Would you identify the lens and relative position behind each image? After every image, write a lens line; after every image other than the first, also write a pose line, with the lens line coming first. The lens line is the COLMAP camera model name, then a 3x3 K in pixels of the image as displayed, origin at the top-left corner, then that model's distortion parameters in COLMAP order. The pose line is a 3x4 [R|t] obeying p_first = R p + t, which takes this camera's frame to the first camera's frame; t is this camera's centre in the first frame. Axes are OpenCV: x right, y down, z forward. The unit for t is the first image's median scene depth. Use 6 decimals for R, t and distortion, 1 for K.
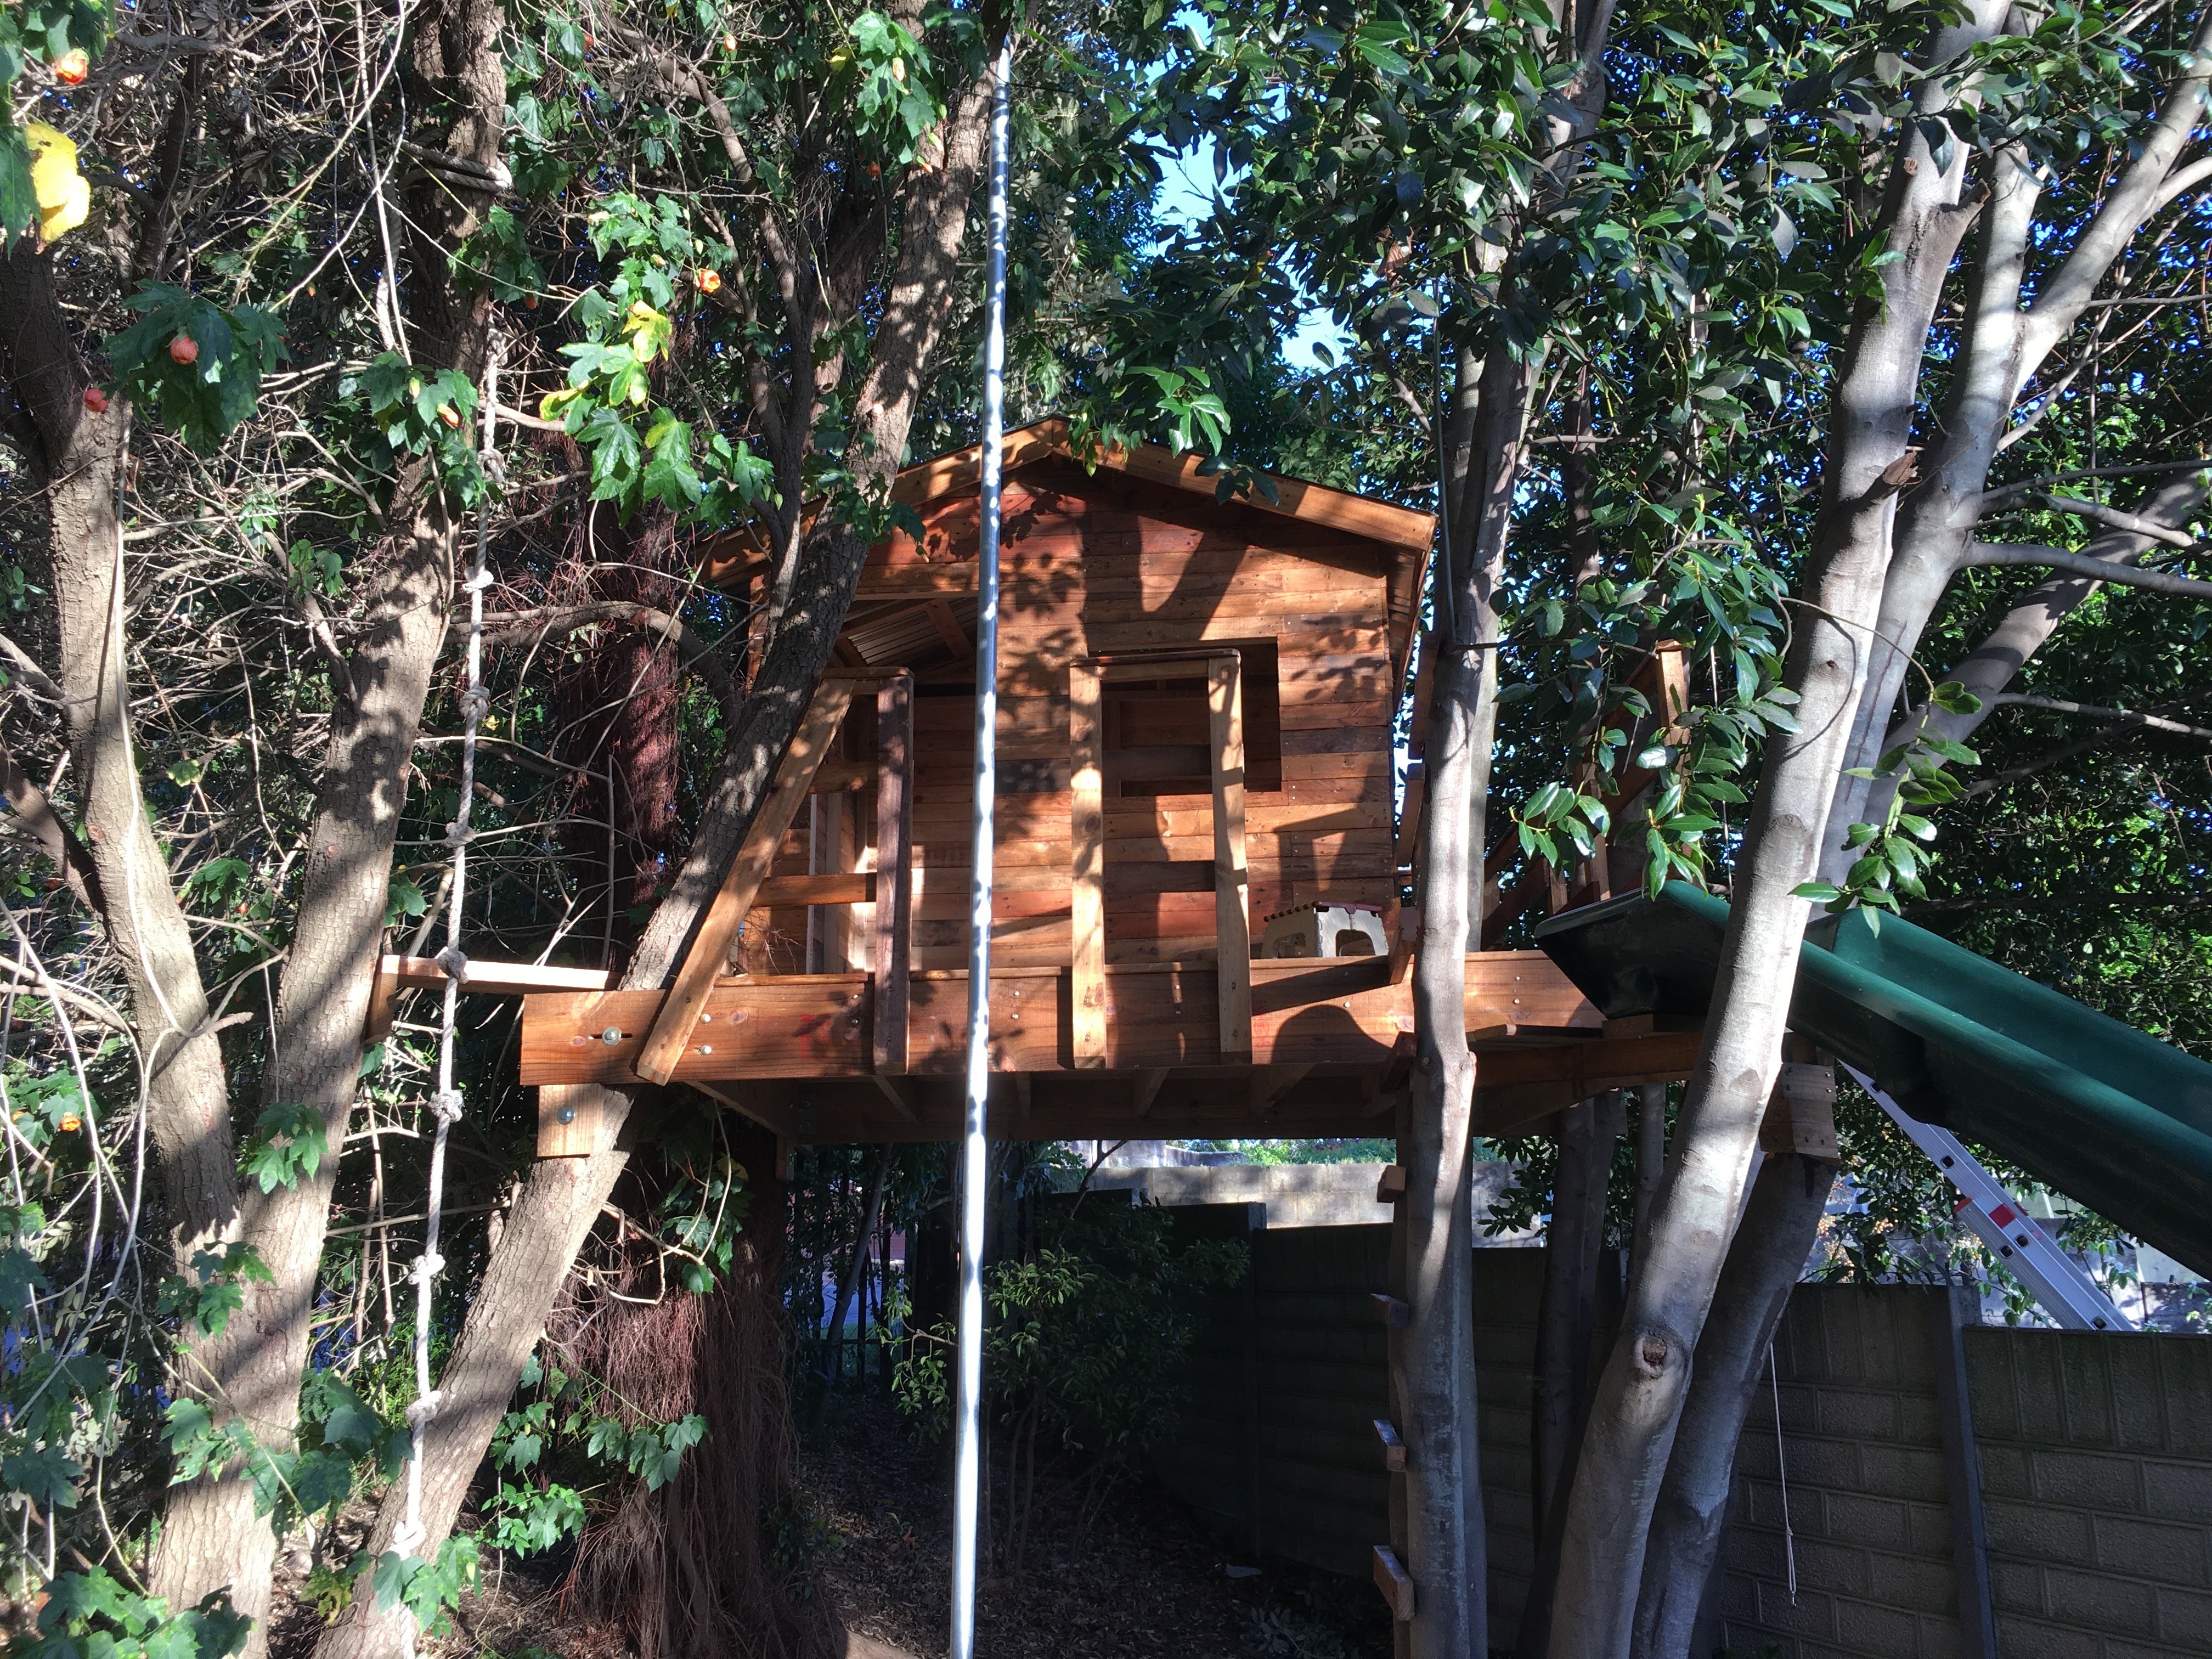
lens RADIAL K [[1877.2, 0, 1093.0], [0, 1877.2, 822.1], [0, 0, 1]] dist [0.079277, -0.099623]
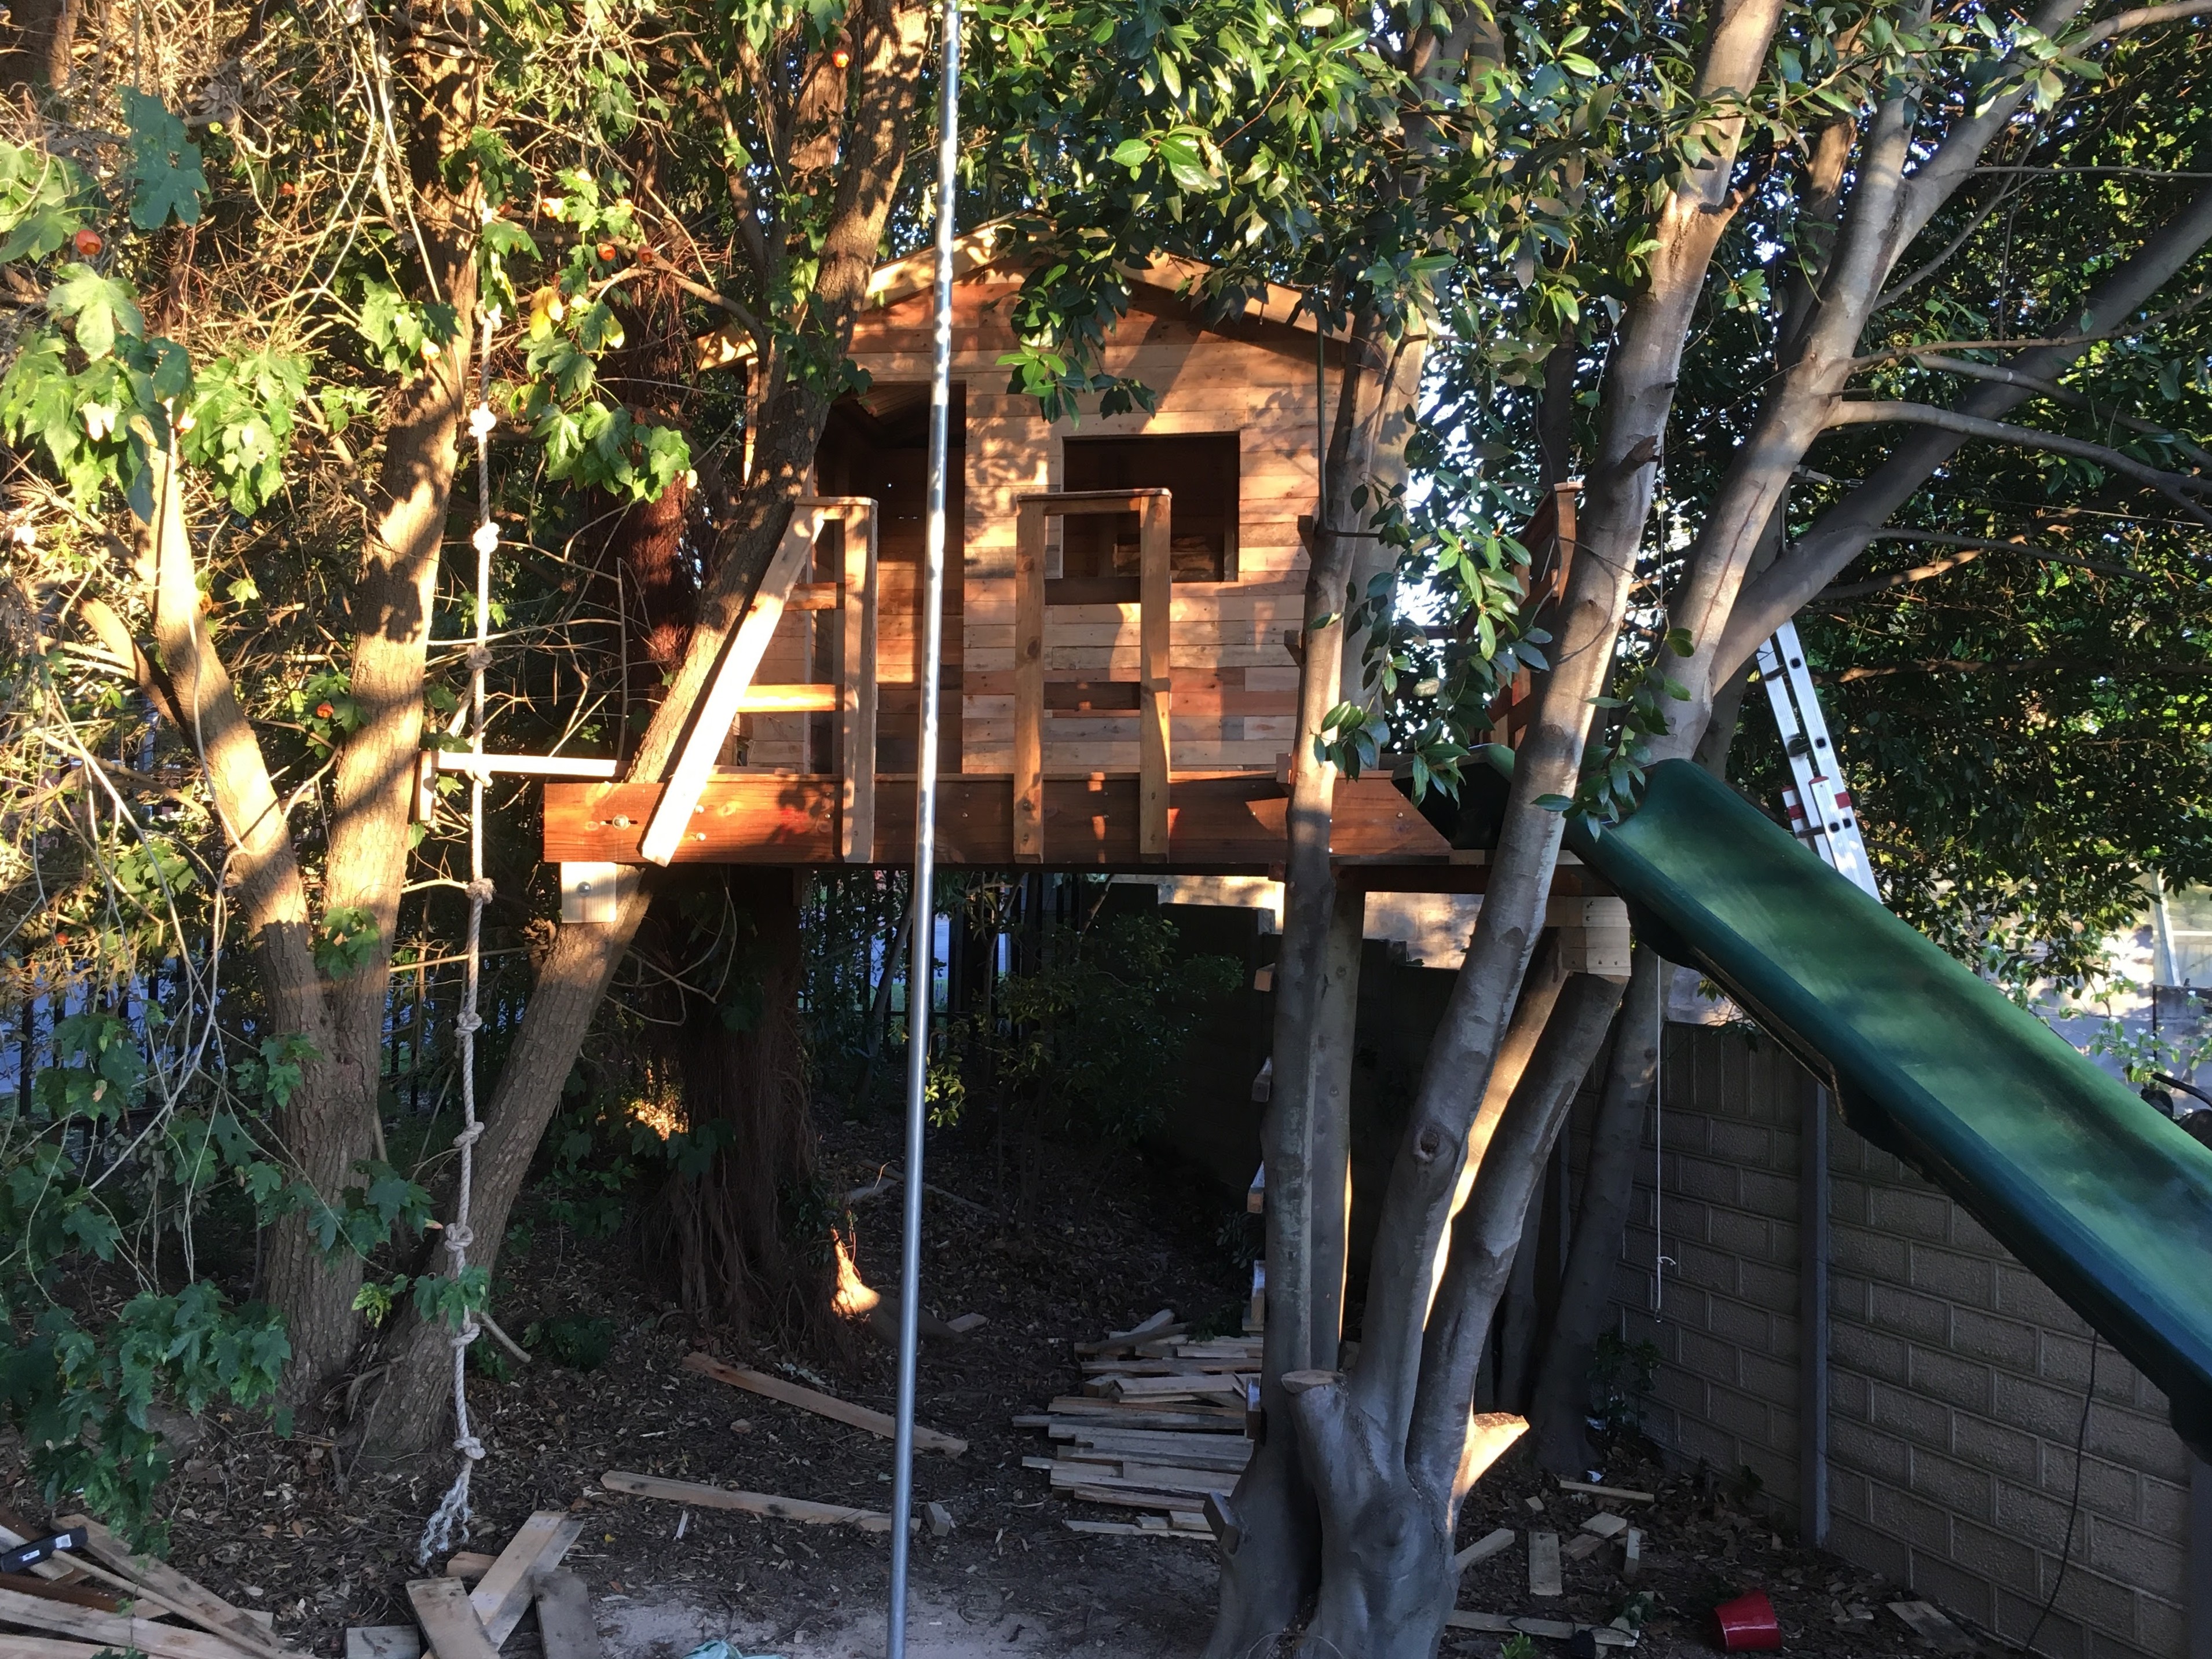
lens RADIAL K [[2076.0, 0, 1106.0], [0, 2076.0, 829.5], [0, 0, 1]] dist [0.060672, 0.000183]
pose [[0.997921, 0.017061, -0.062148, 0.116048], [-0.003359, 0.976779, 0.214223, -0.151088], [0.064359, -0.213569, 0.974806, -0.213614]]
